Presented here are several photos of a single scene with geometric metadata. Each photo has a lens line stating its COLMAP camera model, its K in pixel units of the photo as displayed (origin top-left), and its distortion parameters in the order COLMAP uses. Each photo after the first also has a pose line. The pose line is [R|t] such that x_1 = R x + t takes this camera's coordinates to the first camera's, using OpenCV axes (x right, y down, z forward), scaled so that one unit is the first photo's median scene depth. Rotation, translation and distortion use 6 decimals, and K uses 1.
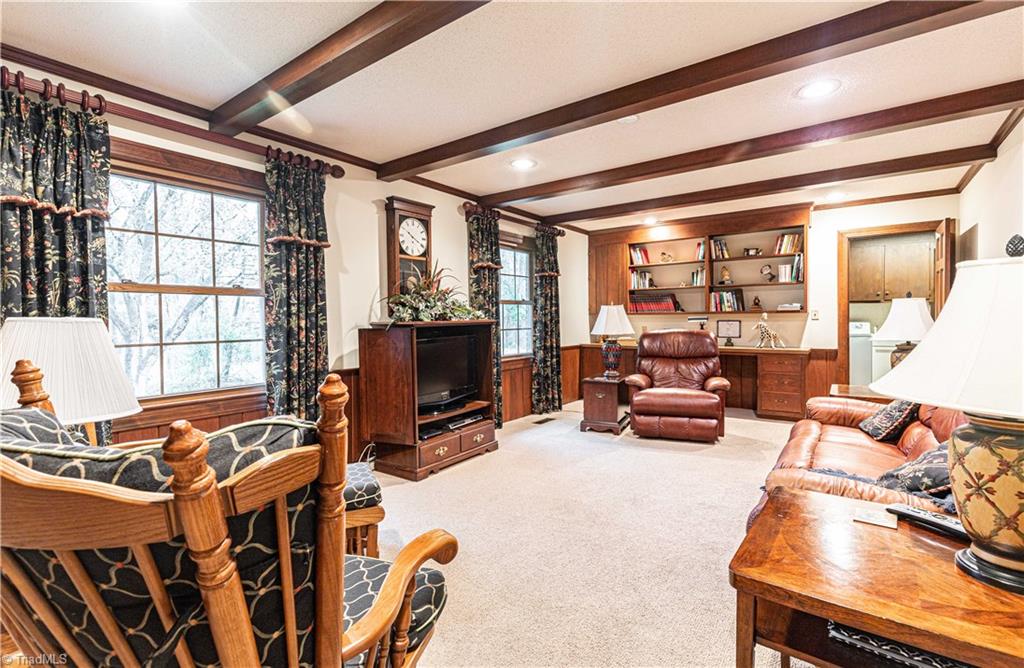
lens RADIAL K [[469.7, 0, 517.9], [0, 469.7, 322.5], [0, 0, 1]] dist [0.000068, 0.000452]
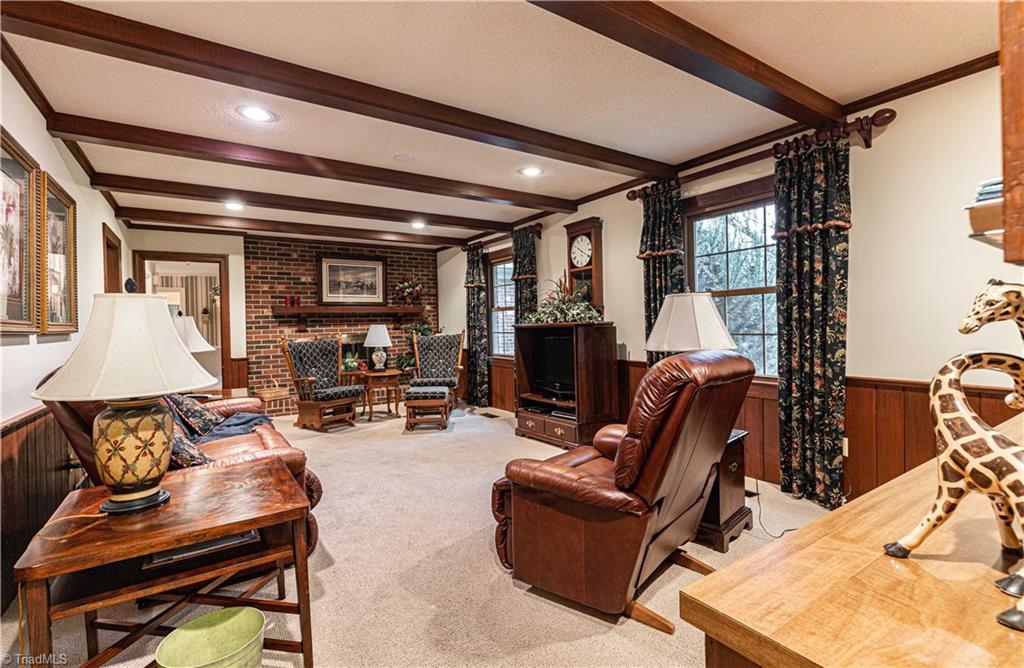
lens RADIAL K [[469.7, 0, 517.9], [0, 469.7, 322.5], [0, 0, 1]] dist [0.000068, 0.000452]
pose [[-0.332846, 0.021358, -0.942739, 0.641187], [0.011863, 0.999759, 0.018461, -0.017458], [0.942907, -0.005039, -0.333019, 0.839810]]
